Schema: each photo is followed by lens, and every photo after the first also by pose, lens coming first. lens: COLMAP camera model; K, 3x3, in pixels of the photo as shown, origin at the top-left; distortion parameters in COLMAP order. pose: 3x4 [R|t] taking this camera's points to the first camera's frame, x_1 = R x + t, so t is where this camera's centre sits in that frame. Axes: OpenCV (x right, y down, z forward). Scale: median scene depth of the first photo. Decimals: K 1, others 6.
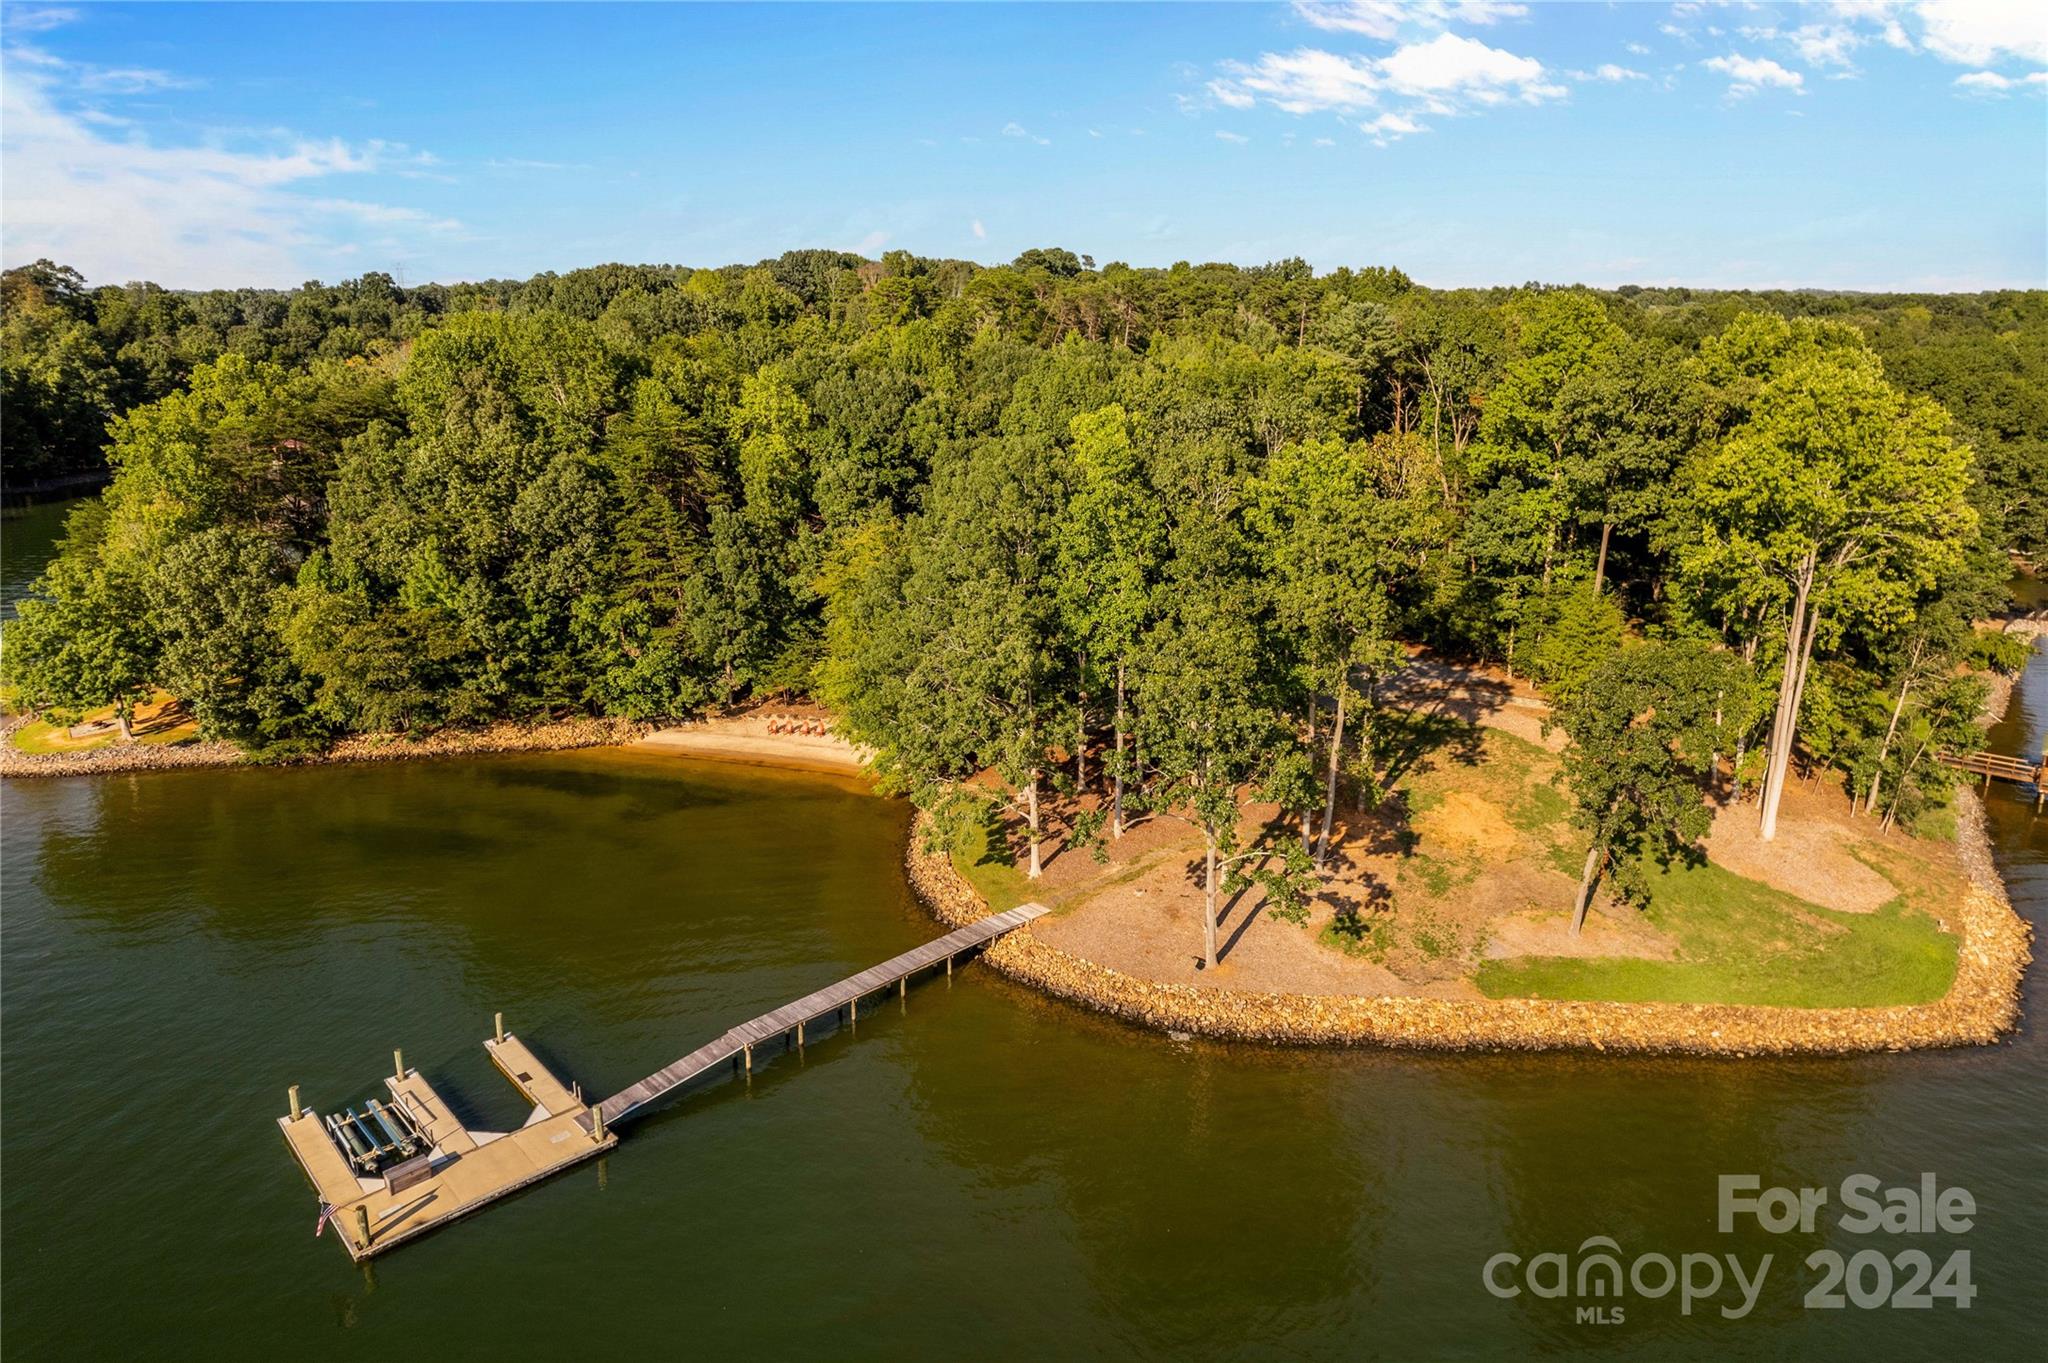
lens RADIAL K [[1158.6, 0, 976.4], [0, 1158.6, 684.6], [0, 0, 1]] dist [-0.068947, 0.052787]
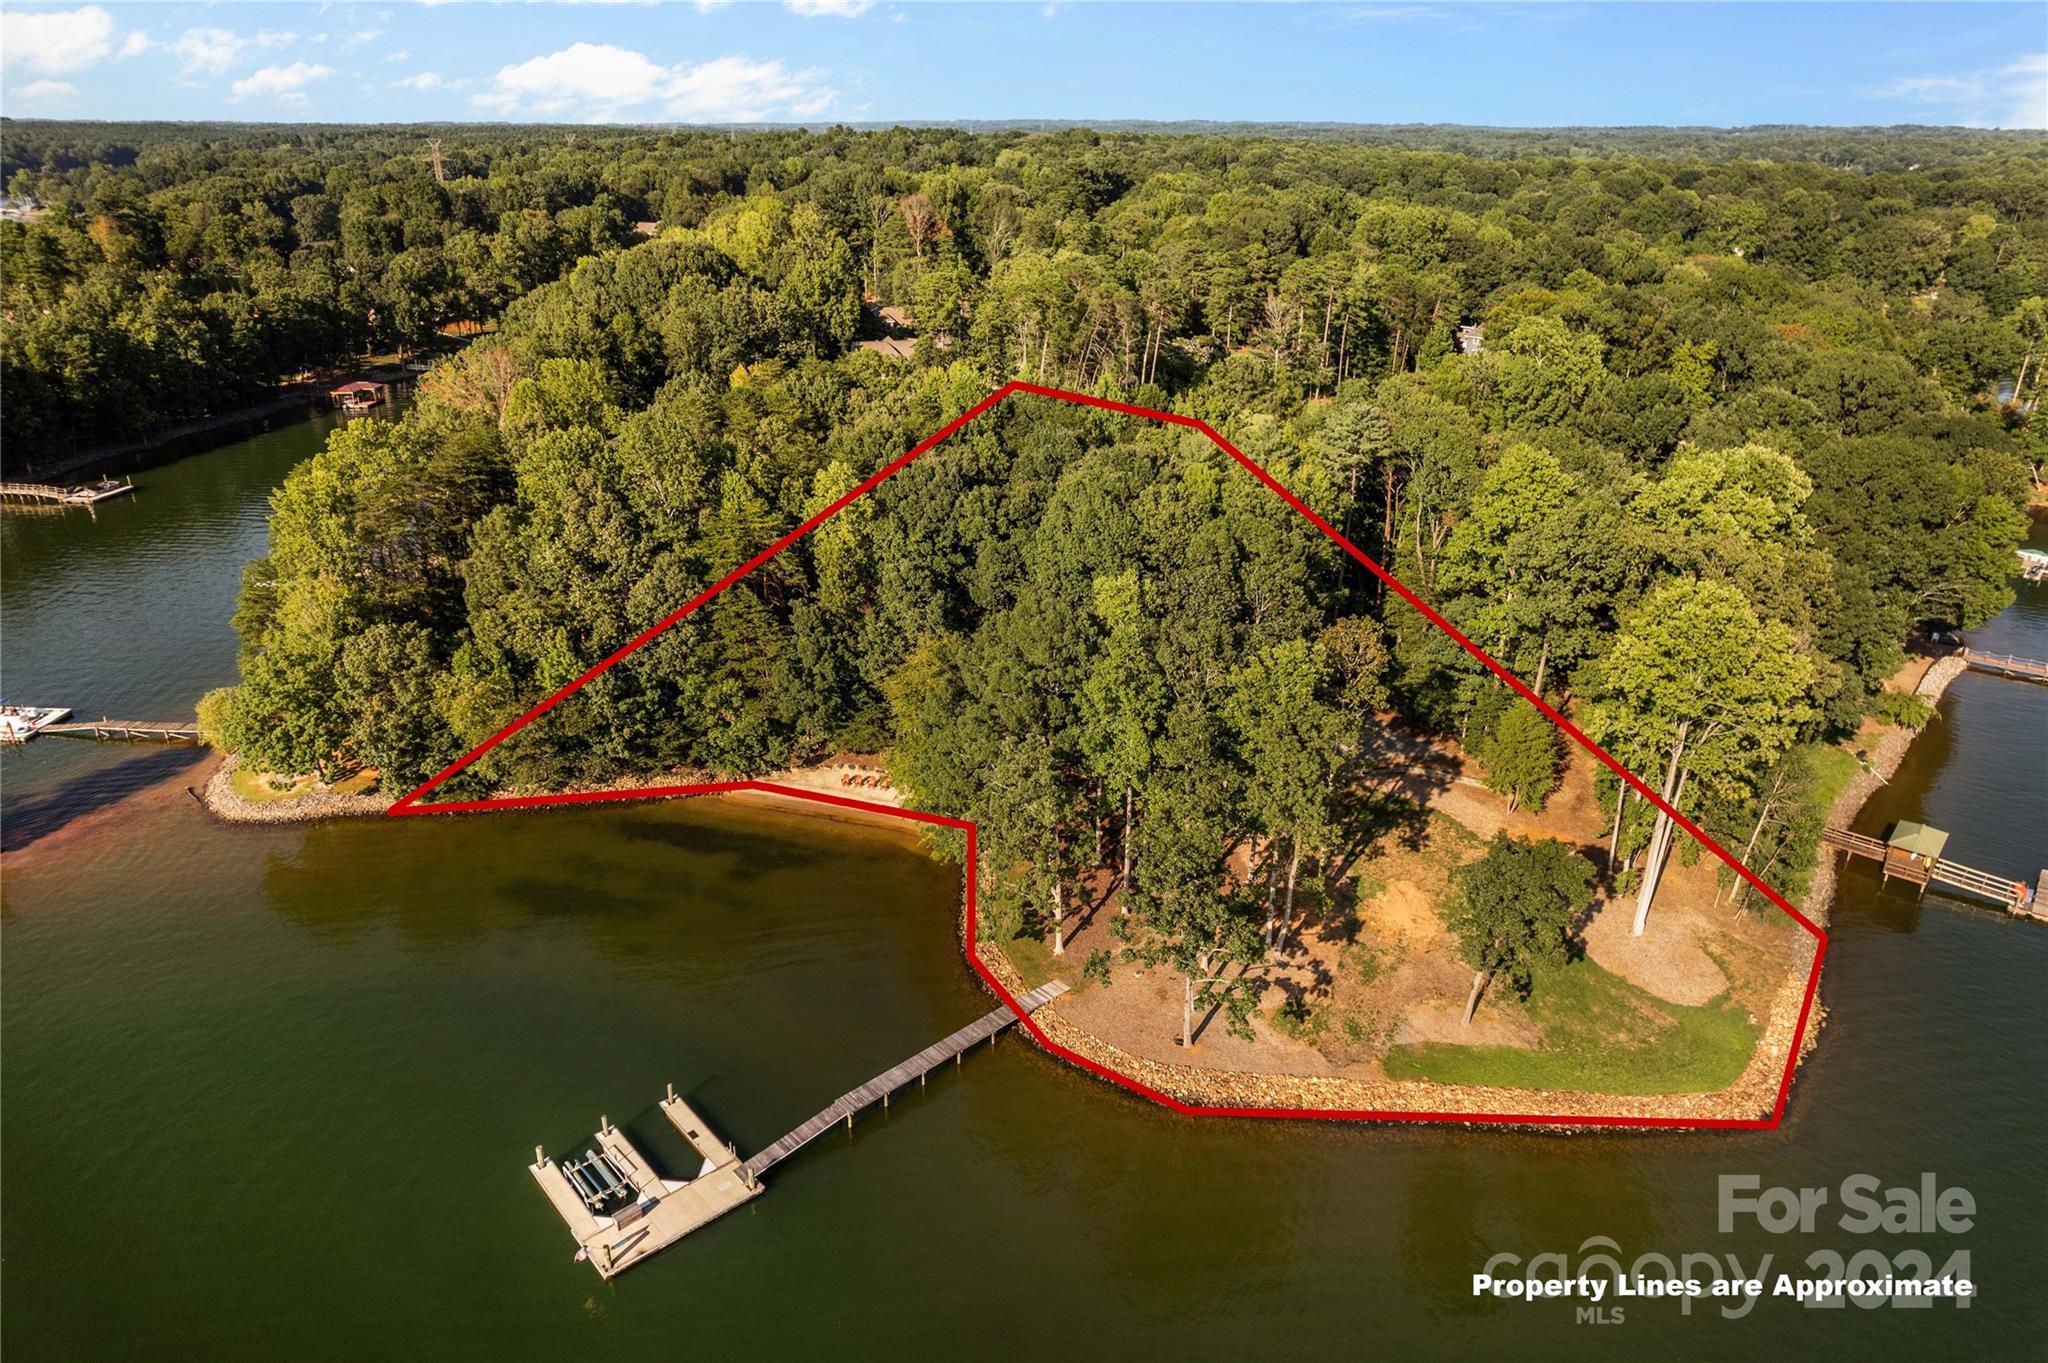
lens RADIAL K [[1158.6, 0, 976.4], [0, 1158.6, 684.6], [0, 0, 1]] dist [-0.068947, 0.052787]
pose [[0.999473, 0.008936, -0.031192, -0.003161], [-0.004568, 0.990503, 0.137416, -0.248058], [0.032124, -0.137201, 0.990022, -0.194627]]
